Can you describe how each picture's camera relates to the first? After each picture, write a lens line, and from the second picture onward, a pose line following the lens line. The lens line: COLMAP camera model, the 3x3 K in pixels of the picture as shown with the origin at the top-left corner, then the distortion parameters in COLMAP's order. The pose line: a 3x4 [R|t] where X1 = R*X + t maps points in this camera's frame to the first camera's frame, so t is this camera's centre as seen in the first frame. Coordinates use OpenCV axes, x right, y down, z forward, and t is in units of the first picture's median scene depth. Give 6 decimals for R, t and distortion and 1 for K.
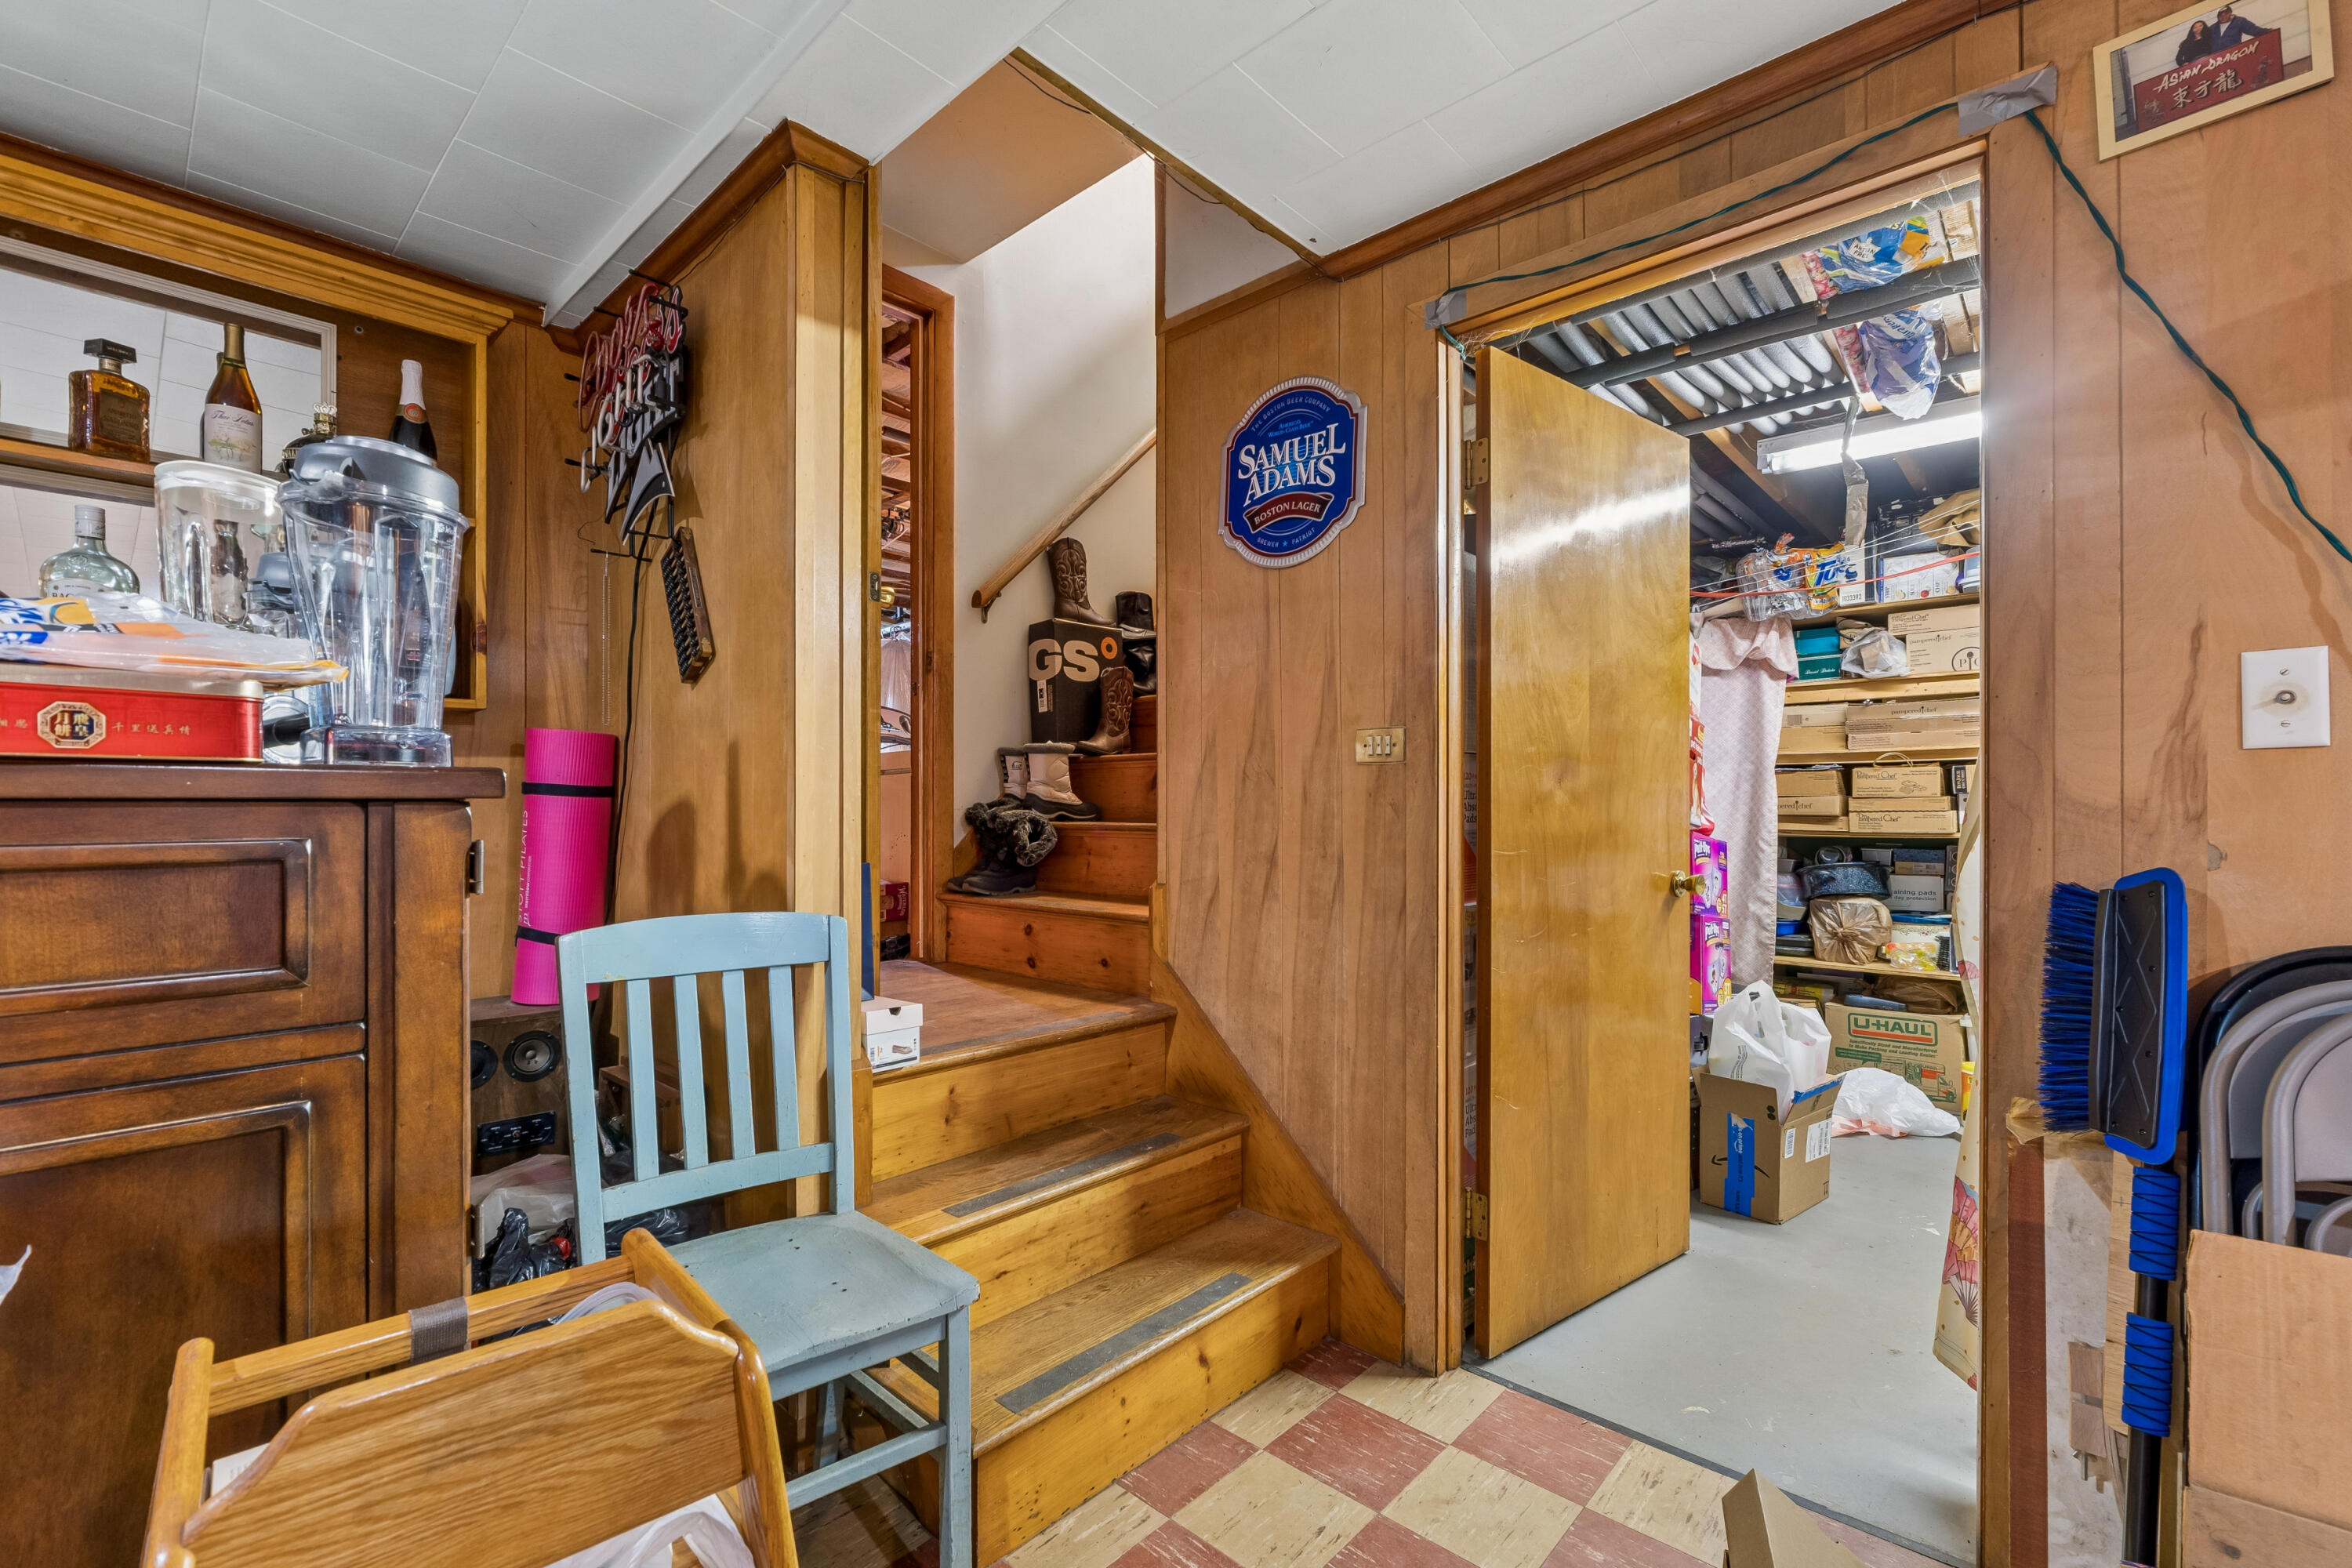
lens RADIAL K [[996.2, 0, 1181.4], [0, 996.2, 806.4], [0, 0, 1]] dist [-0.004763, -0.001013]
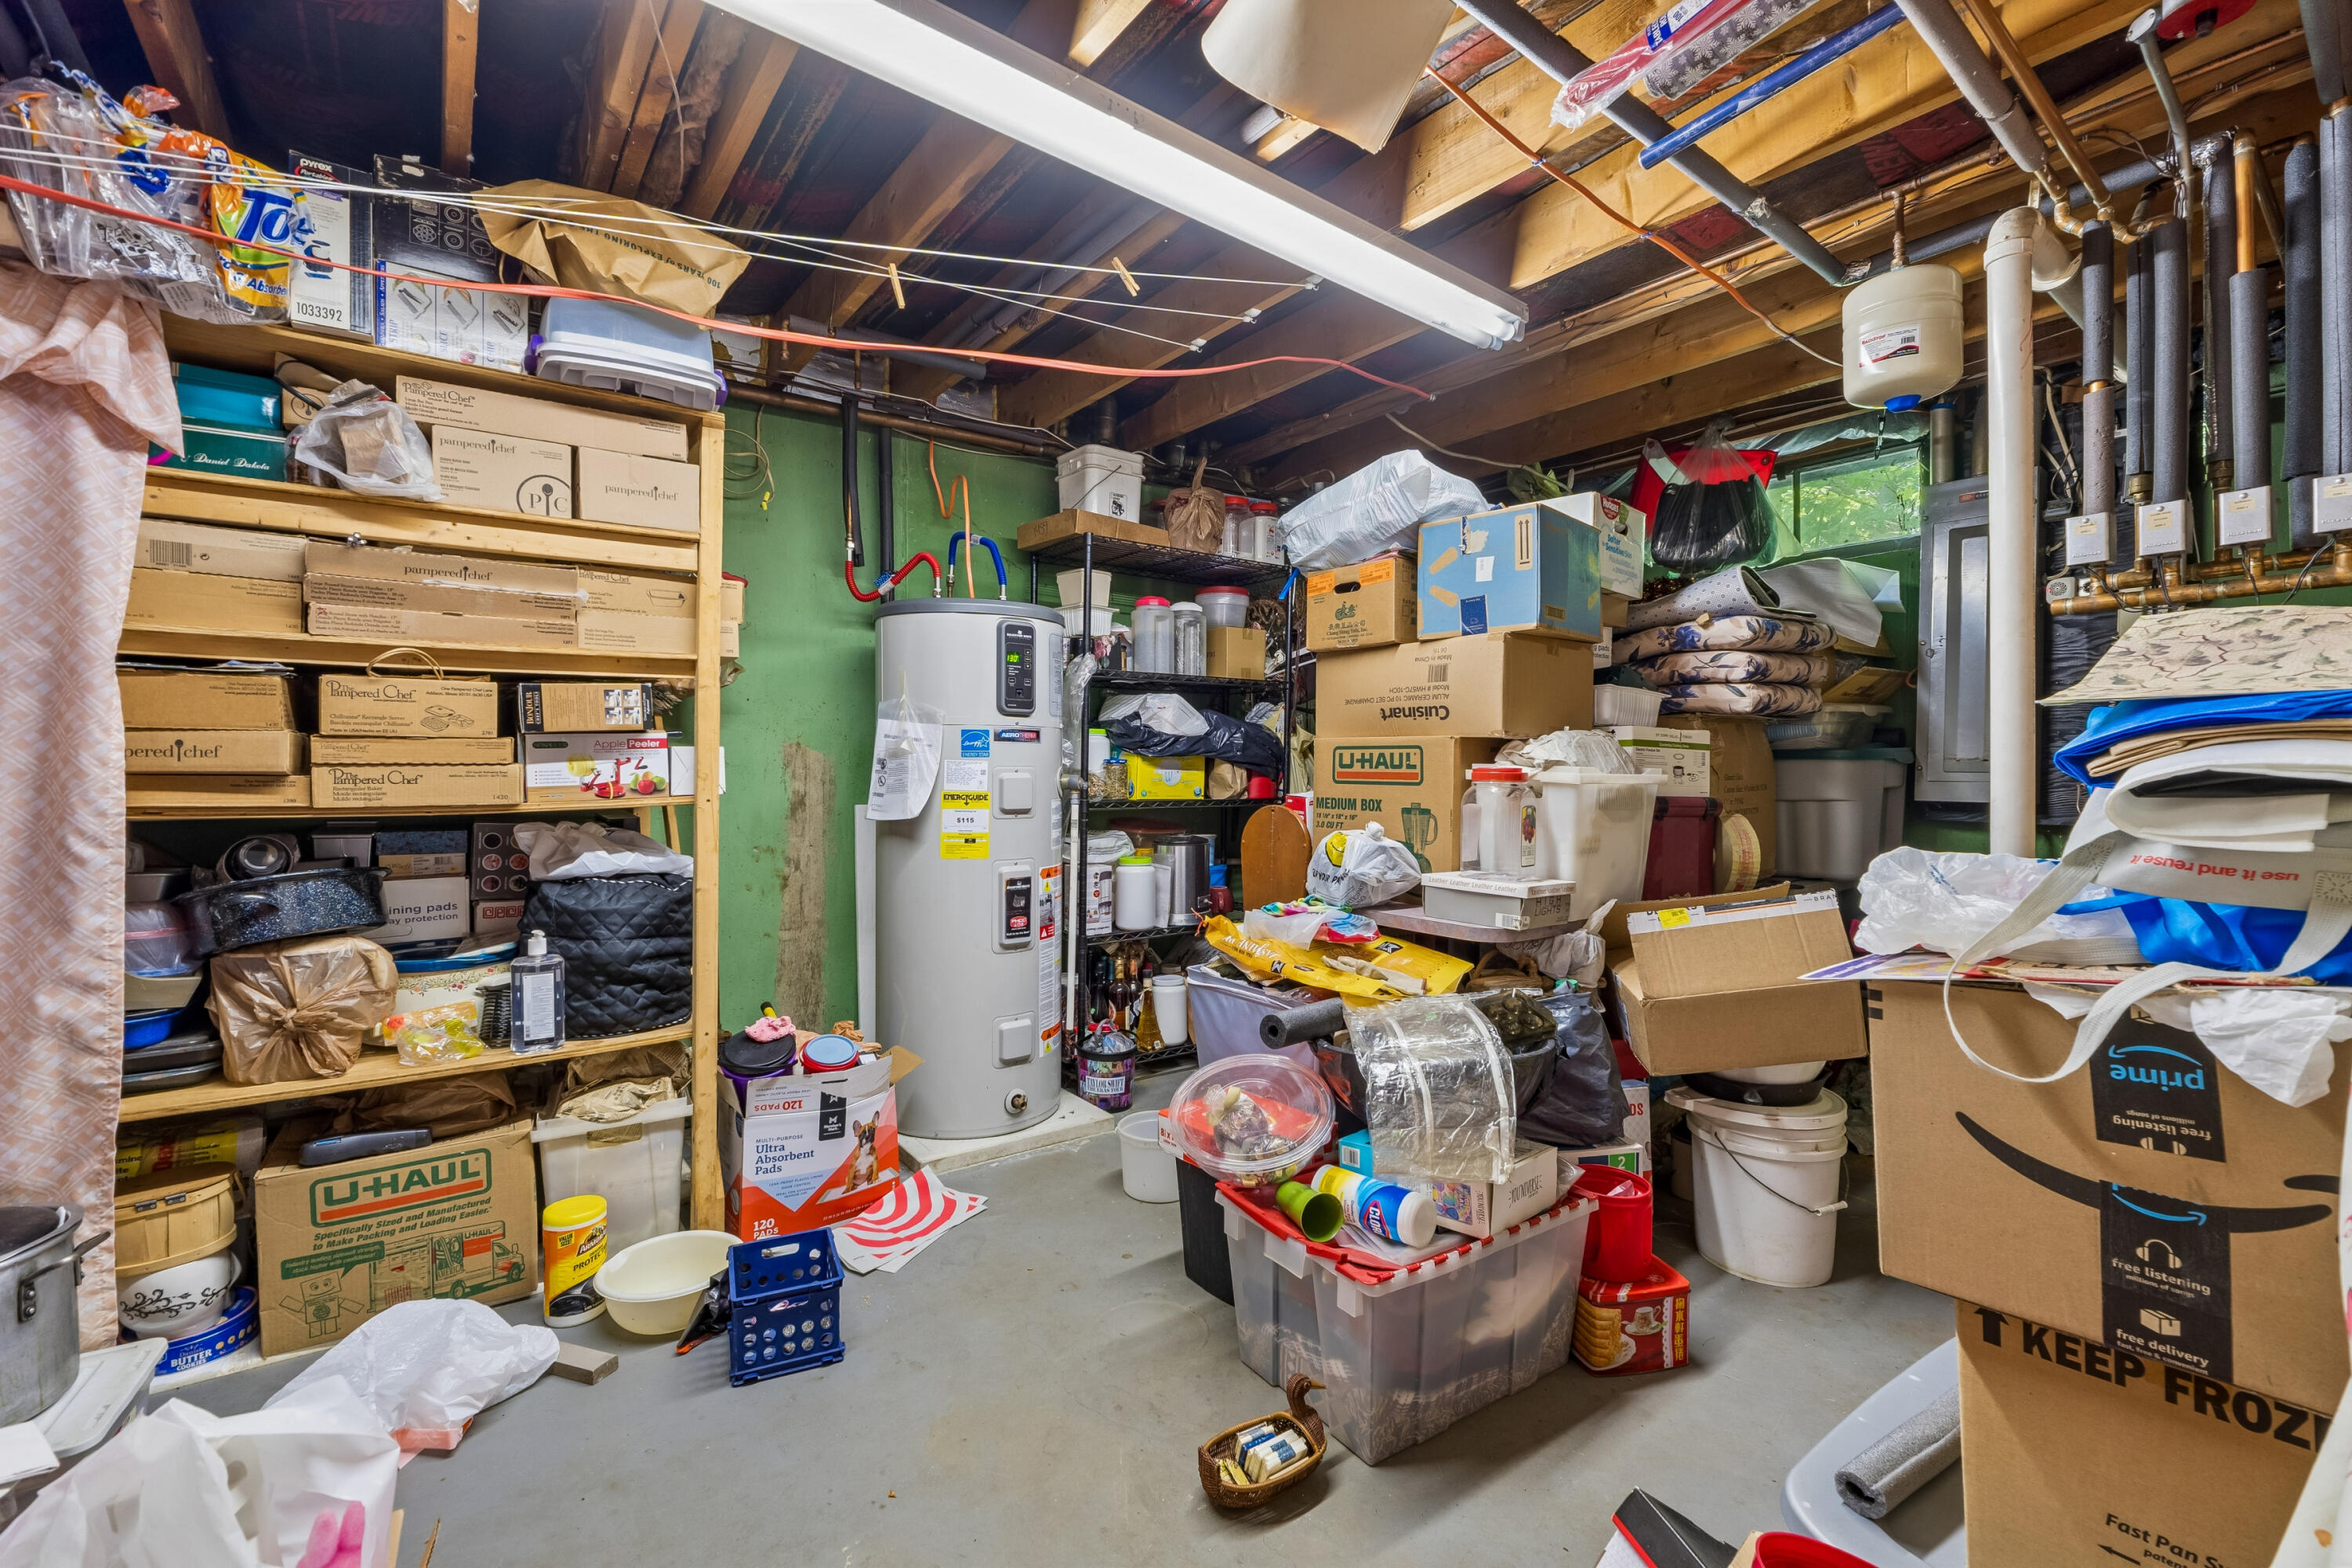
lens RADIAL K [[996.2, 0, 1186.2], [0, 996.2, 778.2], [0, 0, 1]] dist [-0.004763, -0.001013]
pose [[0.179807, -0.010671, 0.983644, 0.276135], [-0.003389, 0.999929, 0.011467, 0.004635], [-0.983696, -0.005395, 0.179758, 0.496187]]
